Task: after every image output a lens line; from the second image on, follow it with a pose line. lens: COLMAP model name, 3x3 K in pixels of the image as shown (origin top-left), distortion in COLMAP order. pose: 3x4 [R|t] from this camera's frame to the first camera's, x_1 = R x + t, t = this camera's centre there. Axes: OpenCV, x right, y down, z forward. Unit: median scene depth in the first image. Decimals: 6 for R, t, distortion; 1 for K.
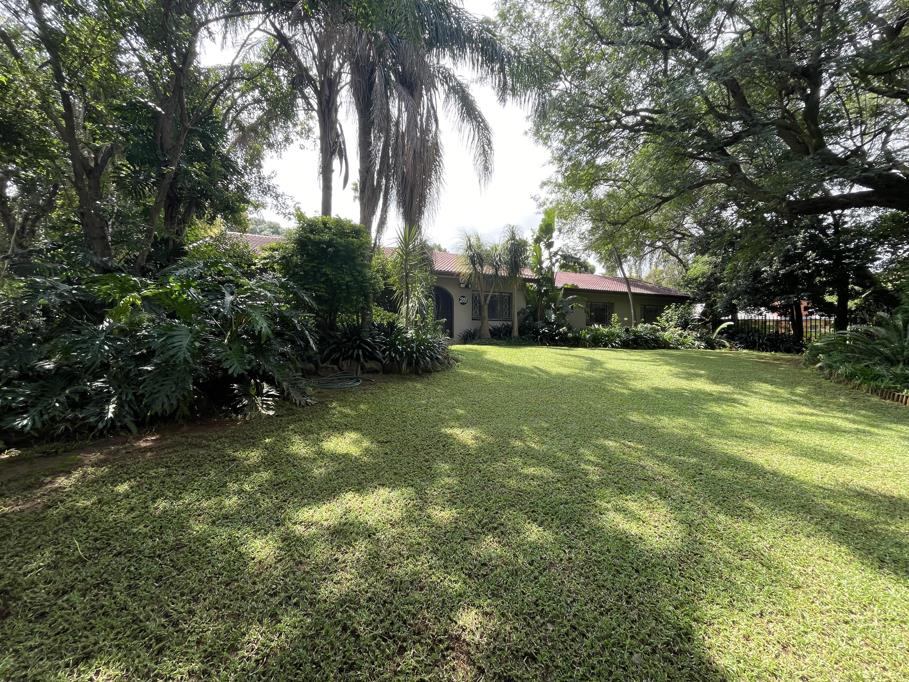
lens RADIAL K [[363.5, 0, 454.5], [0, 363.5, 341.0], [0, 0, 1]] dist [-0.001054, -0.000111]
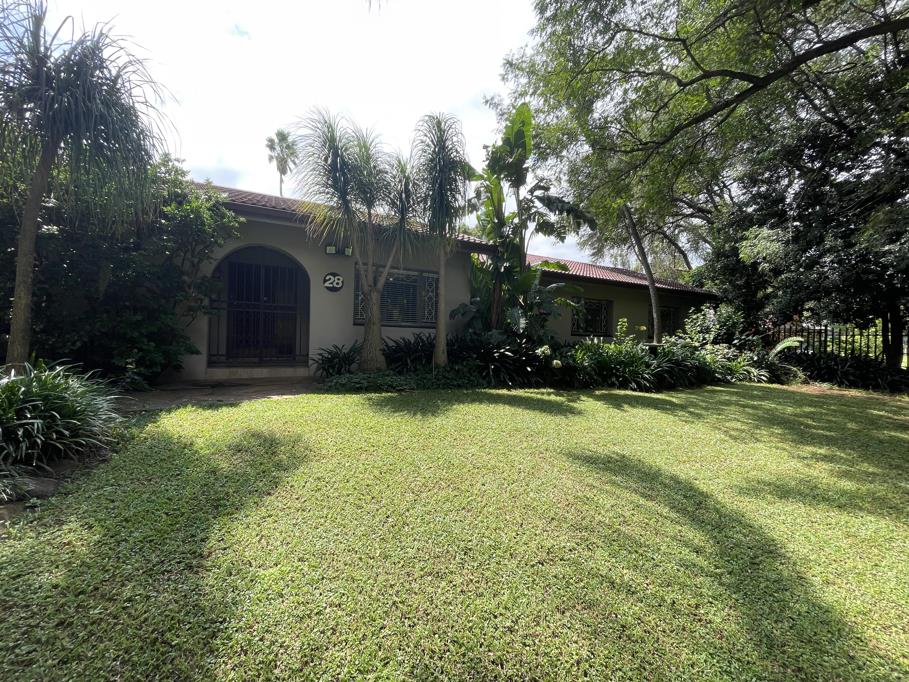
lens RADIAL K [[363.5, 0, 454.5], [0, 363.5, 341.0], [0, 0, 1]] dist [-0.001054, -0.000111]
pose [[0.995347, 0.022153, 0.093775, 0.131171], [-0.022595, 0.999738, 0.003663, -0.040444], [-0.093669, -0.005765, 0.995587, 0.504323]]
